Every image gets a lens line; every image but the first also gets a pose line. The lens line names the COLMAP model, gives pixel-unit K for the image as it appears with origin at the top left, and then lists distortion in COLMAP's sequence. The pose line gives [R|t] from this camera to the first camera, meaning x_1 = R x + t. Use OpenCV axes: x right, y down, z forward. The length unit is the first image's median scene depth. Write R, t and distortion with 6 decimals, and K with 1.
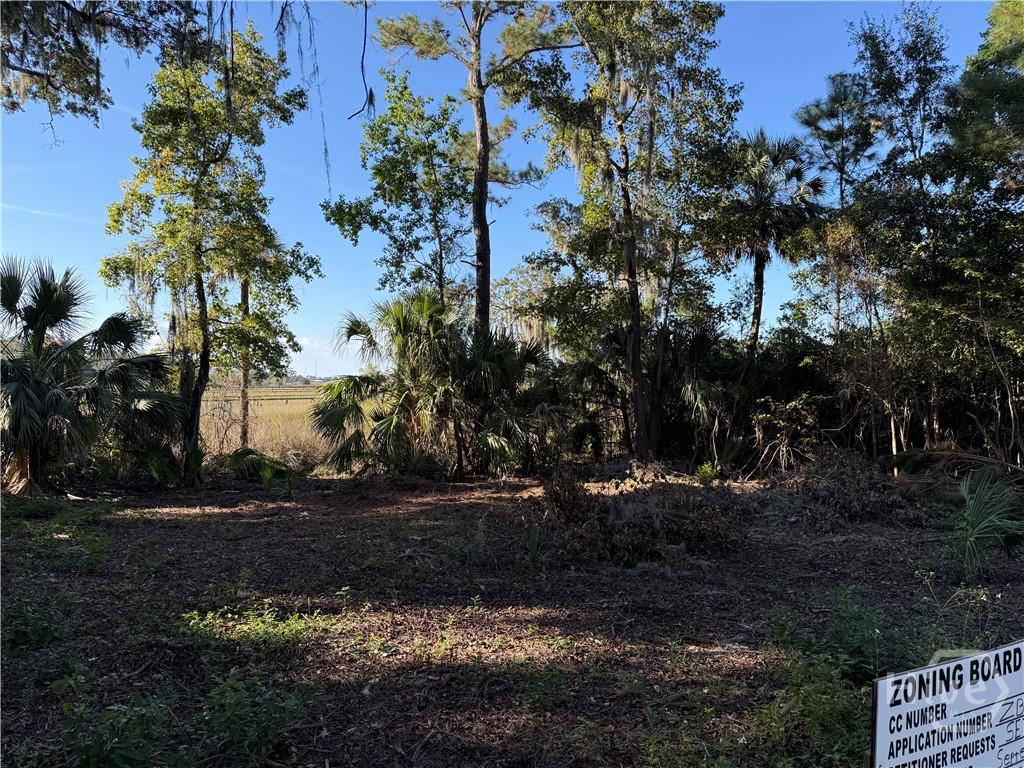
lens RADIAL K [[722.4, 0, 508.3], [0, 722.4, 385.3], [0, 0, 1]] dist [0.137856, -0.218570]
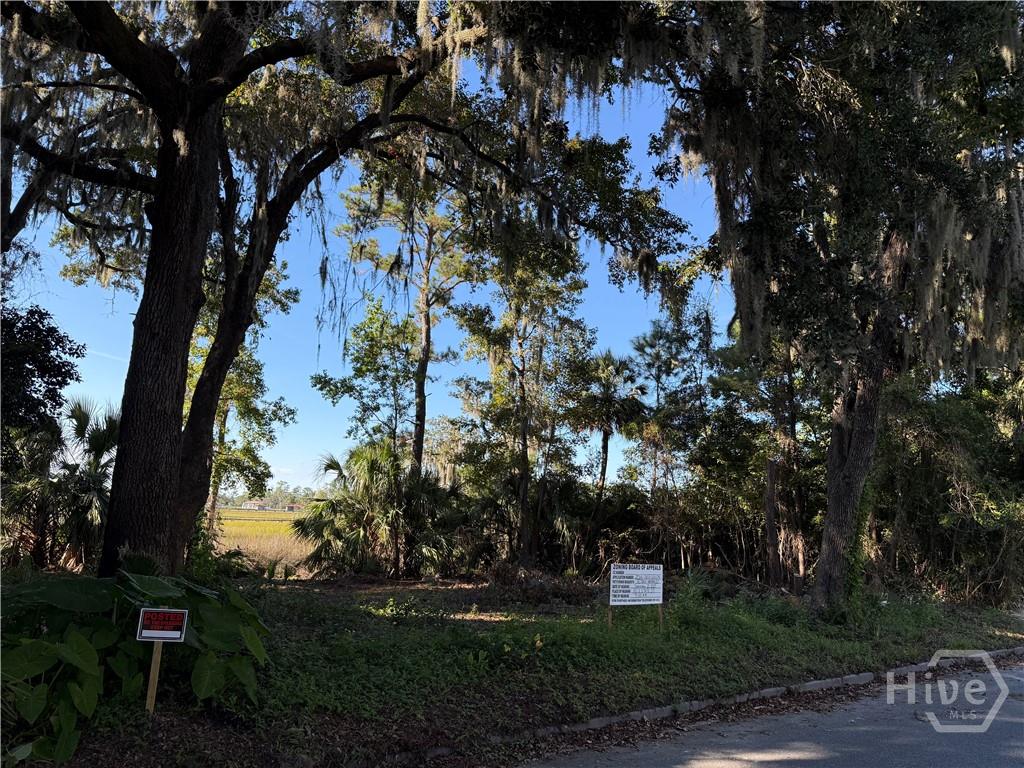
lens RADIAL K [[709.4, 0, 517.8], [0, 709.4, 380.0], [0, 0, 1]] dist [0.066522, -0.075448]
pose [[0.977819, 0.089645, 0.189297, -0.125461], [-0.052245, 0.979602, -0.194038, 0.008707], [-0.202830, 0.179844, 0.962557, -0.404866]]
